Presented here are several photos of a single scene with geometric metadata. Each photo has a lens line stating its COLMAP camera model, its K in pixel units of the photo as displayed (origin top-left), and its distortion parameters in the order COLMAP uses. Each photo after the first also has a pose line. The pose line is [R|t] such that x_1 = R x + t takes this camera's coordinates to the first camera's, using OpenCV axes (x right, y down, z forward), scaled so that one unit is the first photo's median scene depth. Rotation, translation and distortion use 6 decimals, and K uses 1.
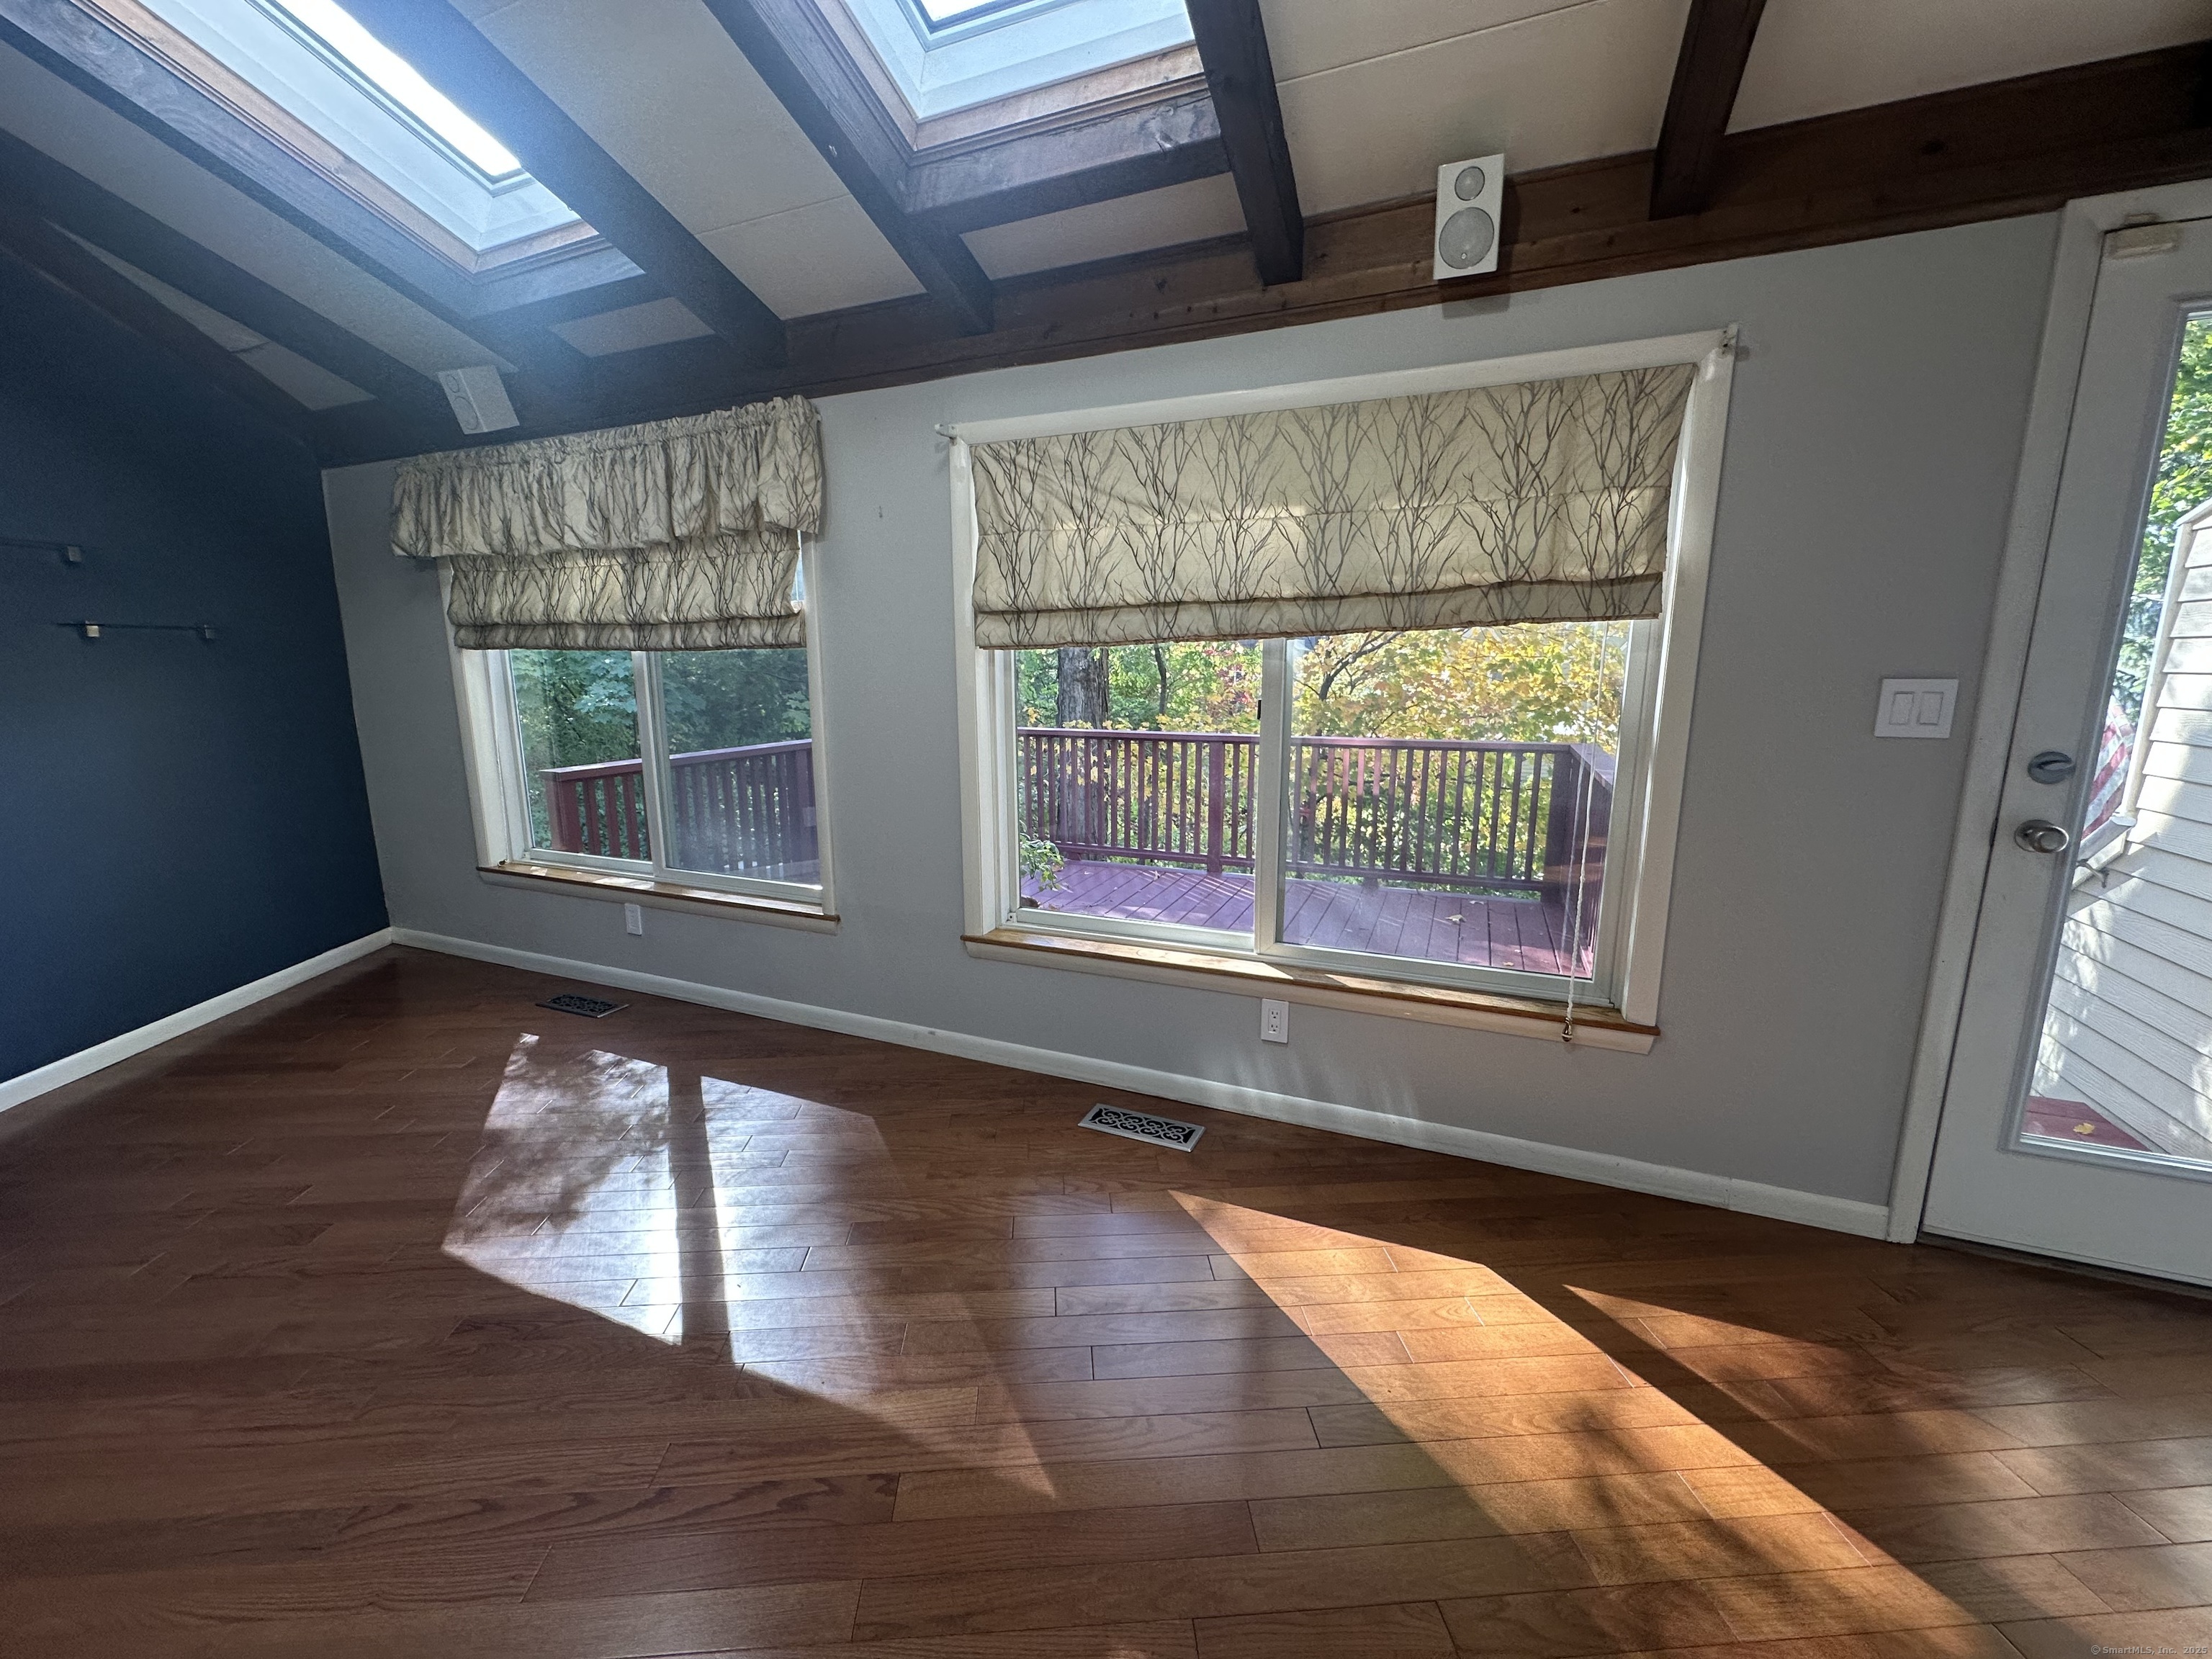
lens RADIAL K [[873.0, 0, 1106.0], [0, 873.0, 829.5], [0, 0, 1]] dist [-0.000438, -0.000141]
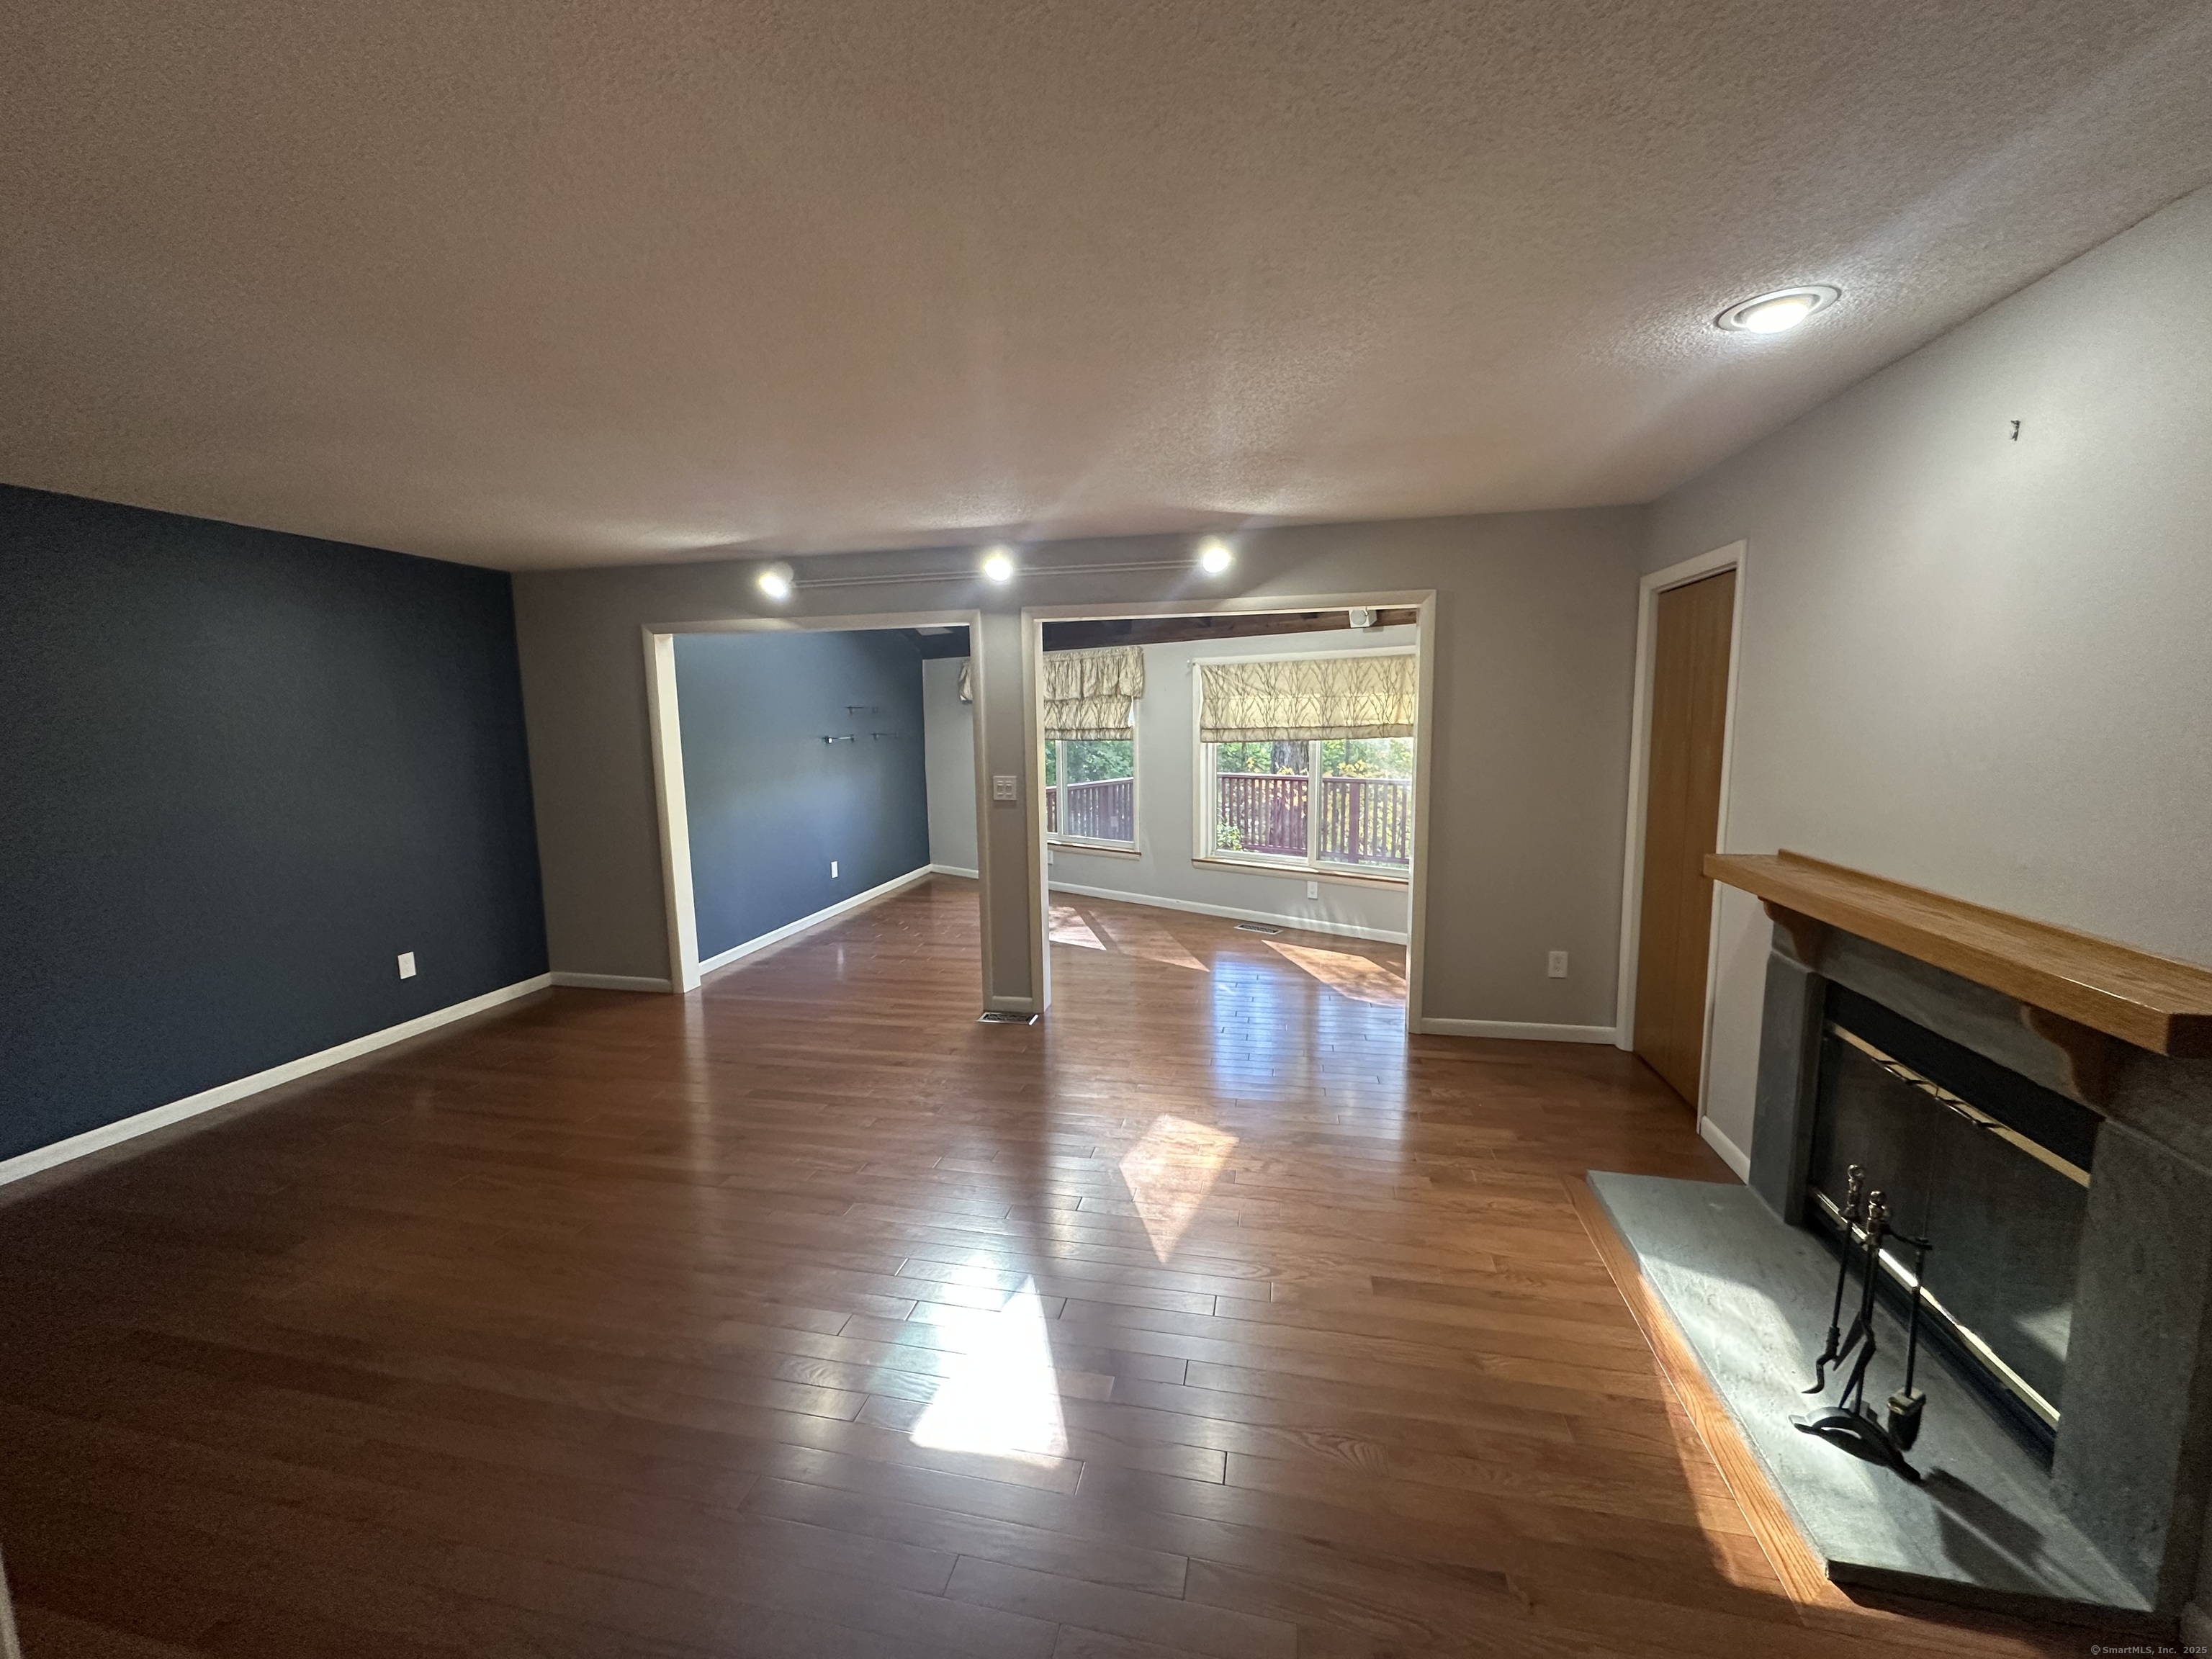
lens RADIAL K [[873.0, 0, 1106.0], [0, 873.0, 829.5], [0, 0, 1]] dist [-0.000438, -0.000141]
pose [[0.961823, 0.022403, -0.272754, 0.277766], [-0.036125, 0.998316, -0.045392, 0.165594], [0.271278, 0.053512, 0.961012, -1.466084]]
